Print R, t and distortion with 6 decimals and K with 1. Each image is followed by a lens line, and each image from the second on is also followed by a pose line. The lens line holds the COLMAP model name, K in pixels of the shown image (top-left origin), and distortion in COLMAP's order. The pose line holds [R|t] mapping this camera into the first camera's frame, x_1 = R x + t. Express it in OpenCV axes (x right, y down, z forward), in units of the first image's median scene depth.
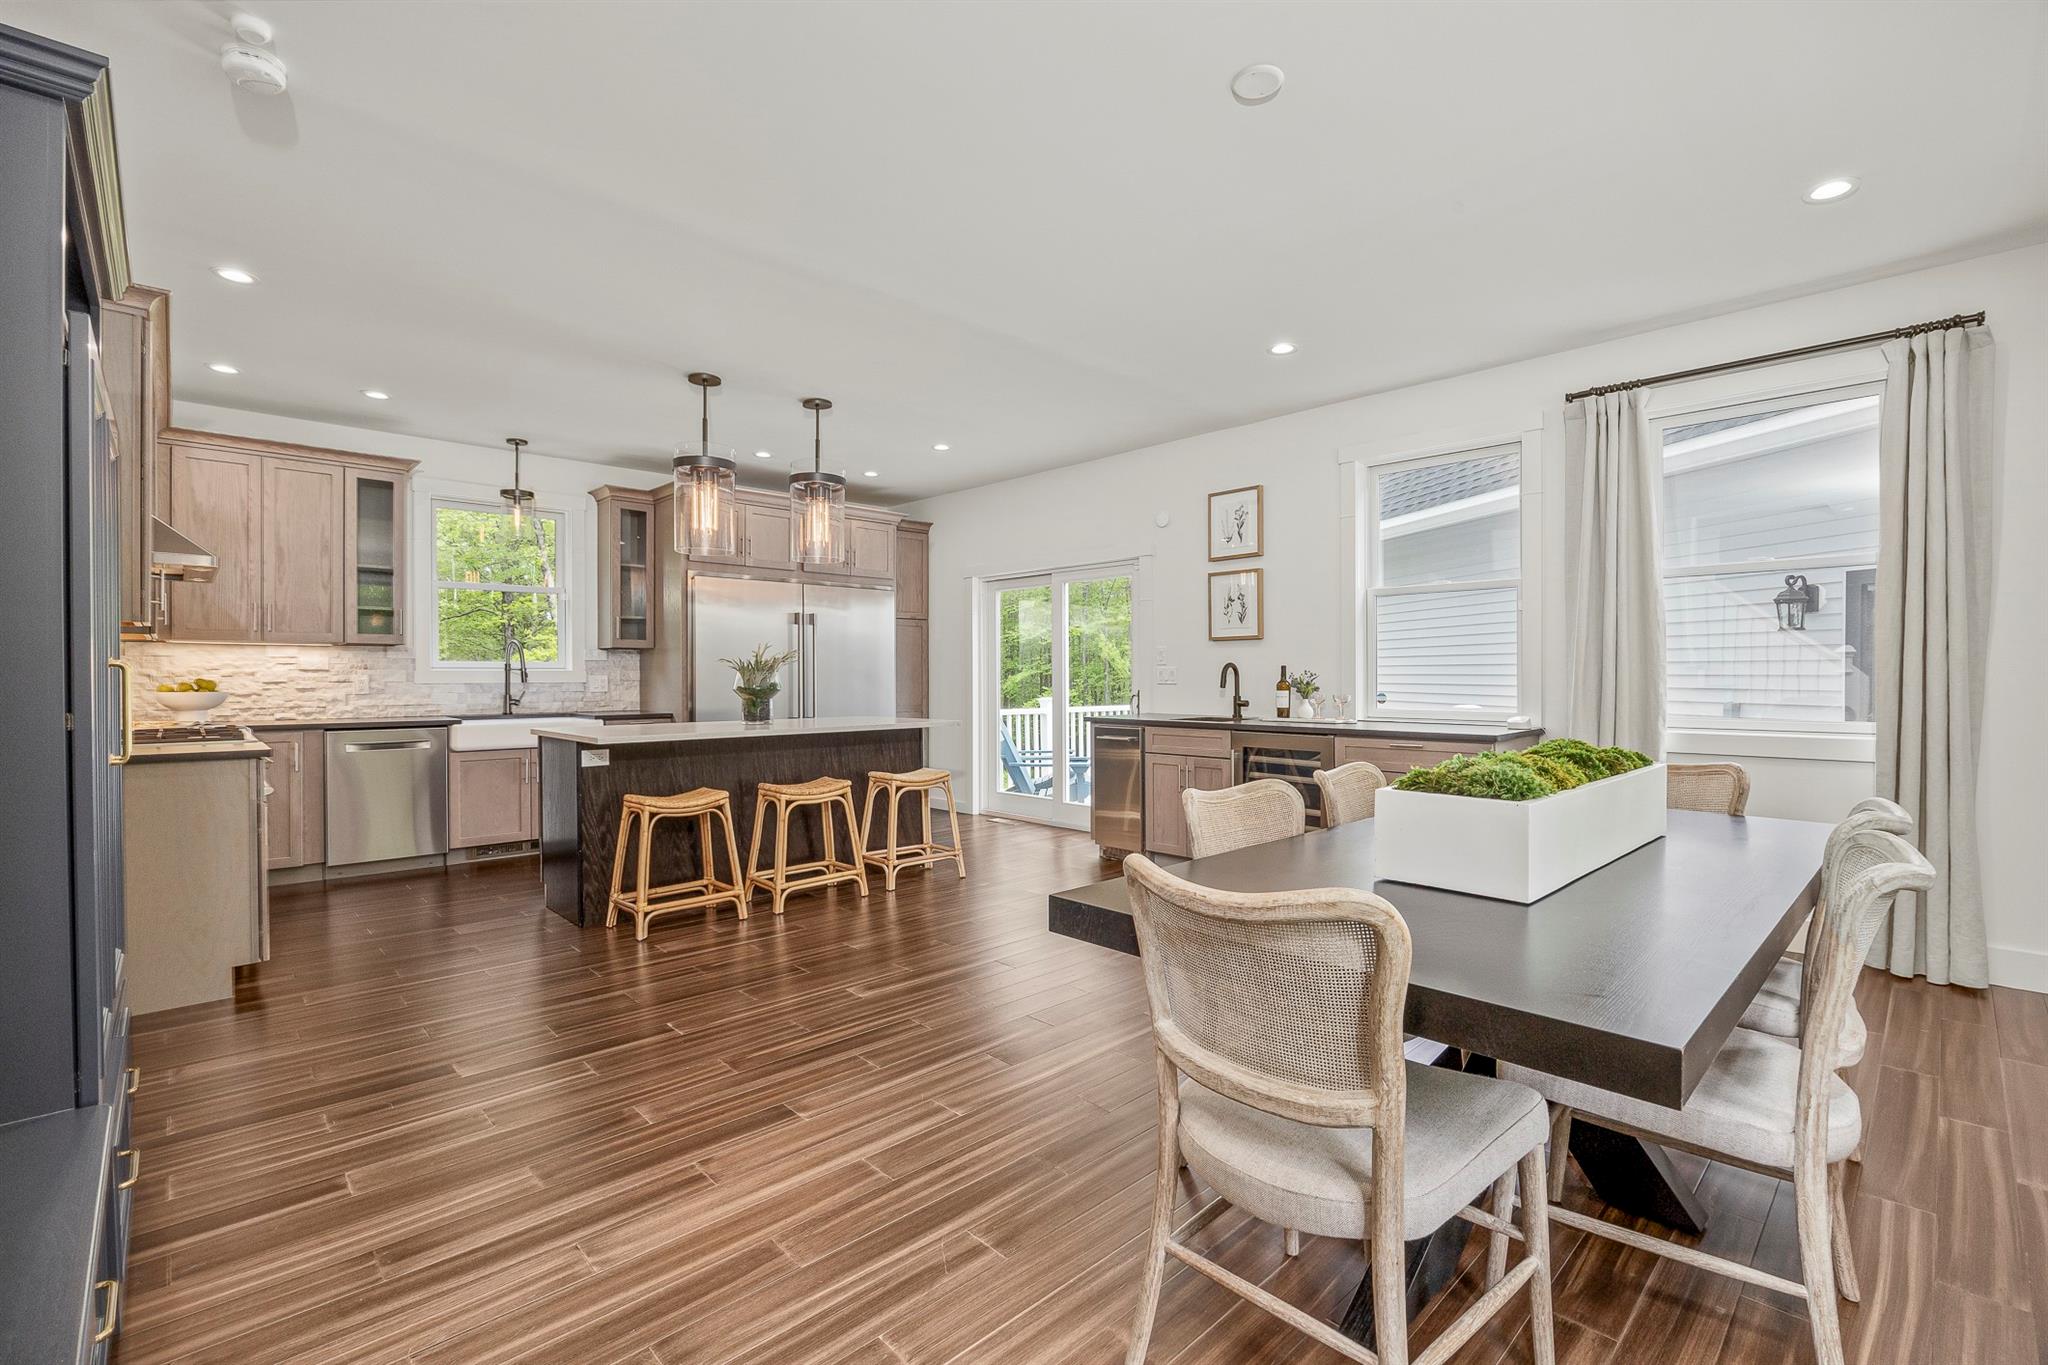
lens RADIAL K [[879.2, 0, 1002.7], [0, 879.2, 669.2], [0, 0, 1]] dist [-0.003349, -0.000022]
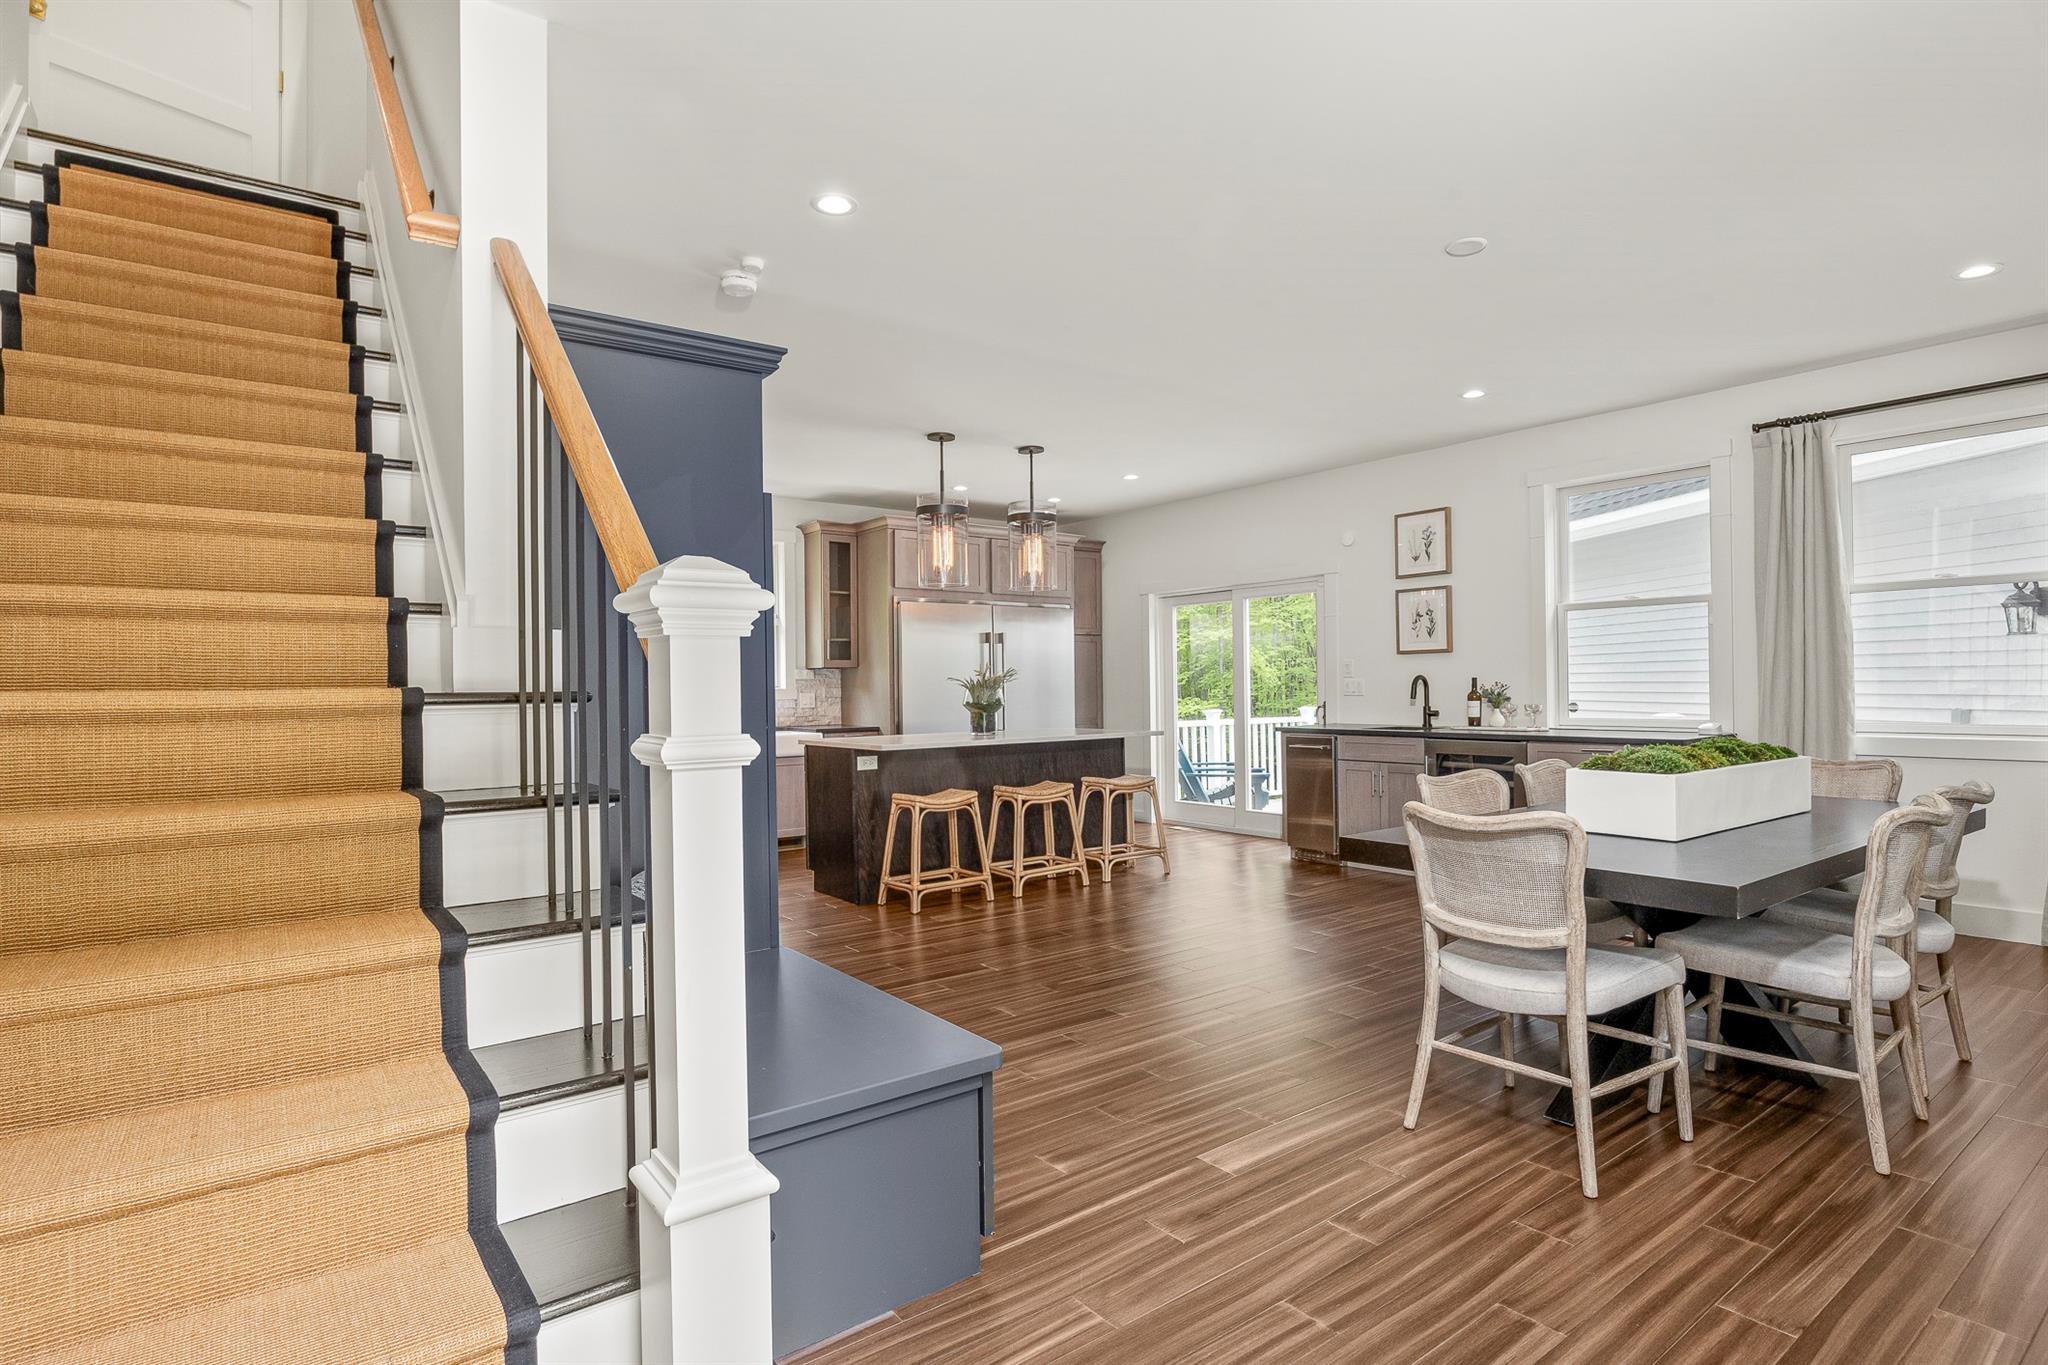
lens RADIAL K [[963.5, 0, 994.2], [0, 963.5, 683.4], [0, 0, 1]] dist [0.000169, -0.000376]
pose [[0.990745, -0.012038, -0.135201, -0.094205], [0.012487, 0.999919, 0.002476, -0.006854], [0.135161, -0.004141, 0.990815, -0.224512]]
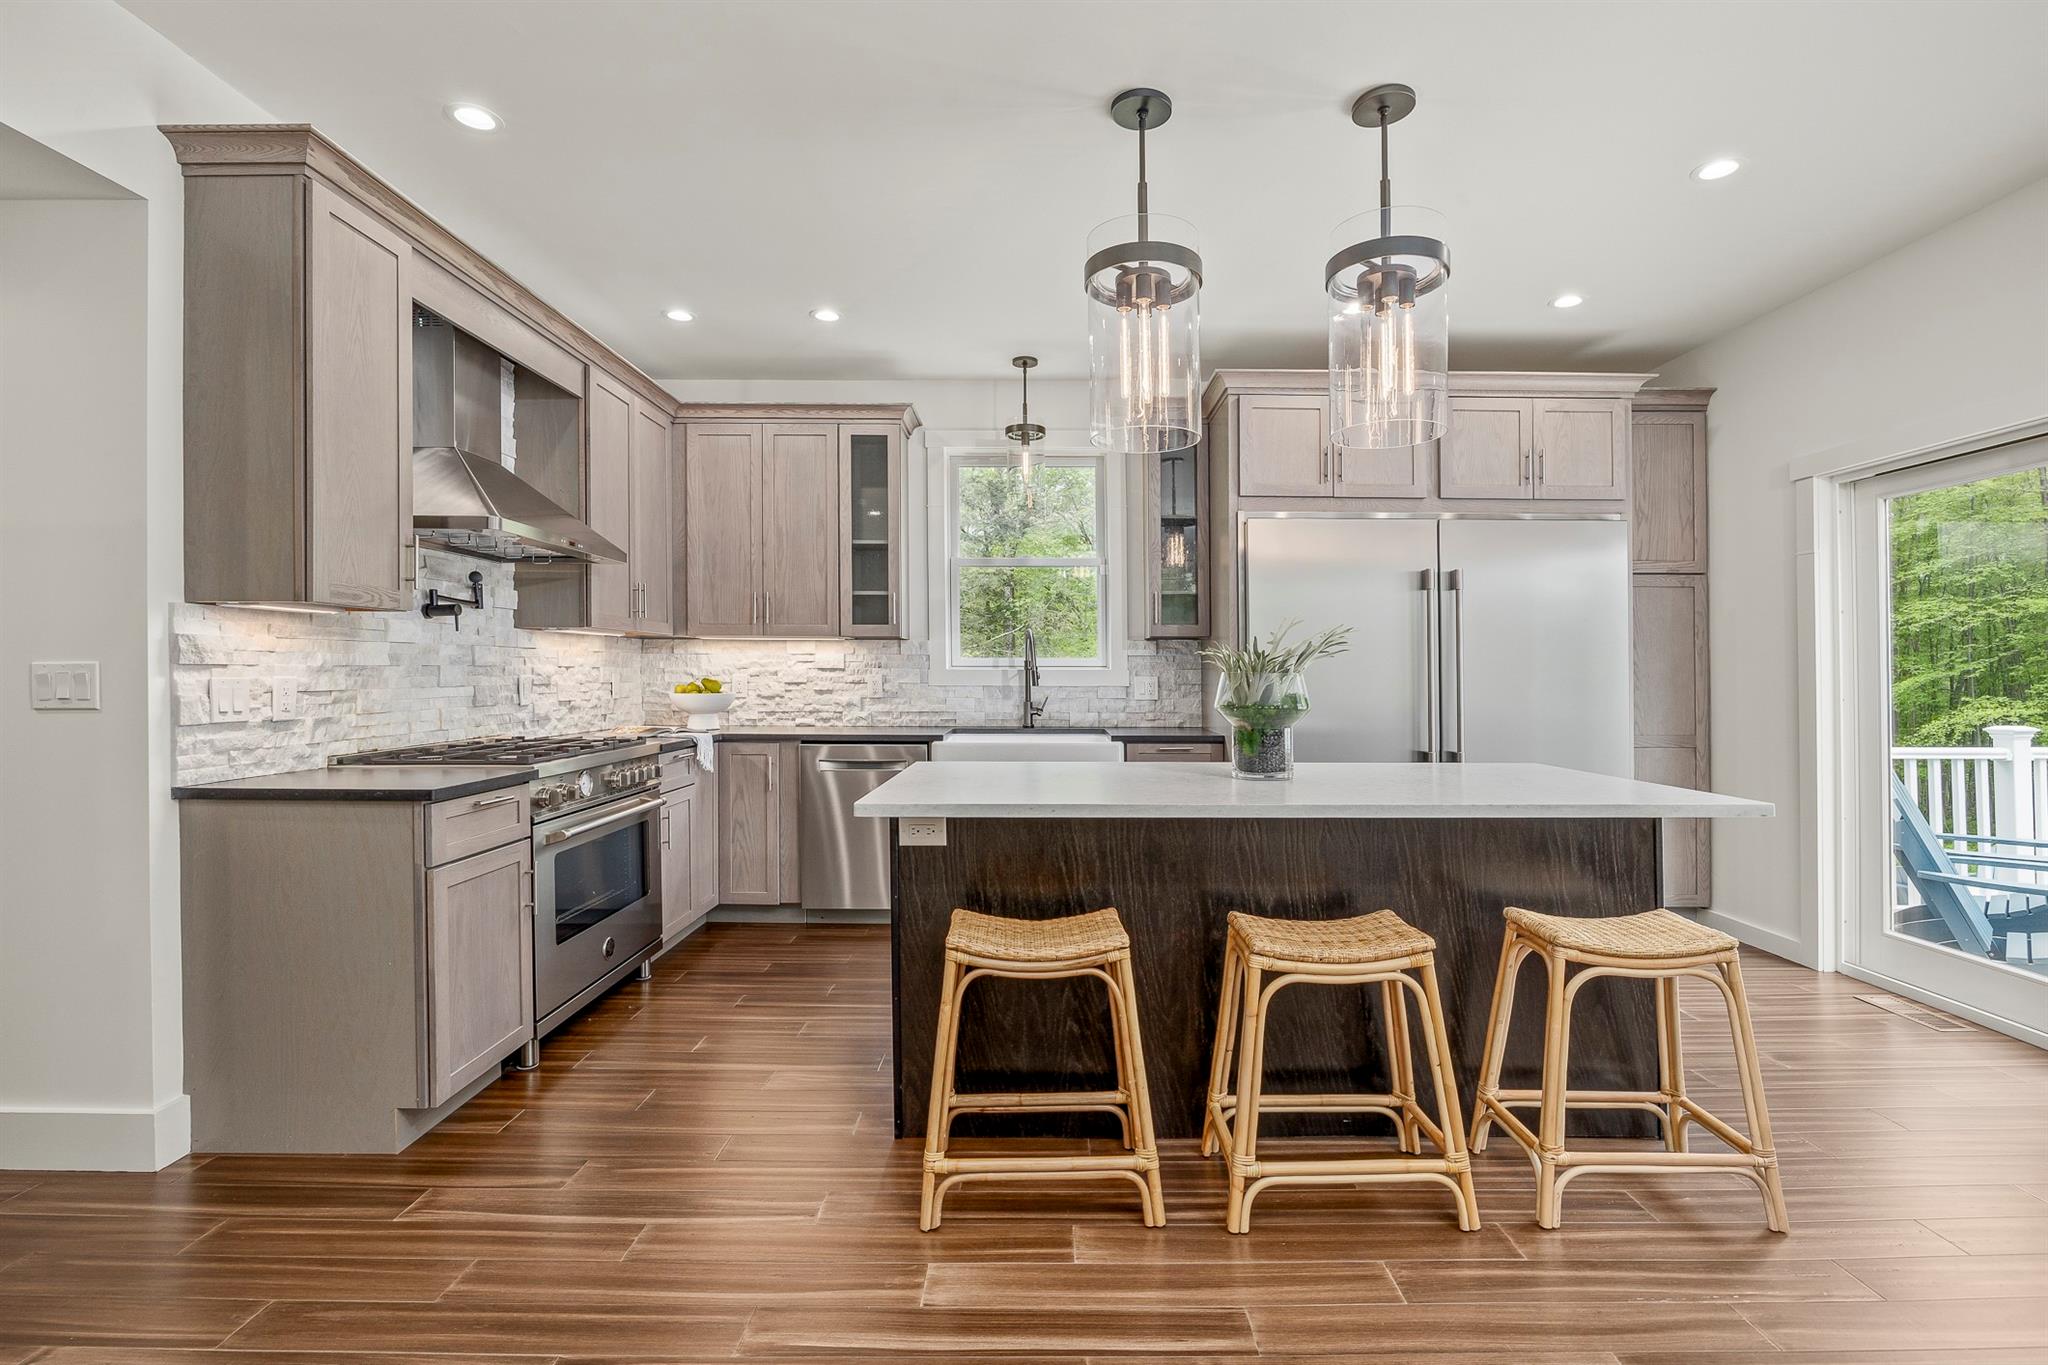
lens RADIAL K [[969.4, 0, 1028.5], [0, 969.4, 663.8], [0, 0, 1]] dist [-0.001392, -0.000244]
pose [[0.752650, -0.002725, -0.658415, -0.014495], [-0.000156, 0.999991, -0.004317, 0.000068], [0.658421, 0.003352, 0.752642, 0.481829]]
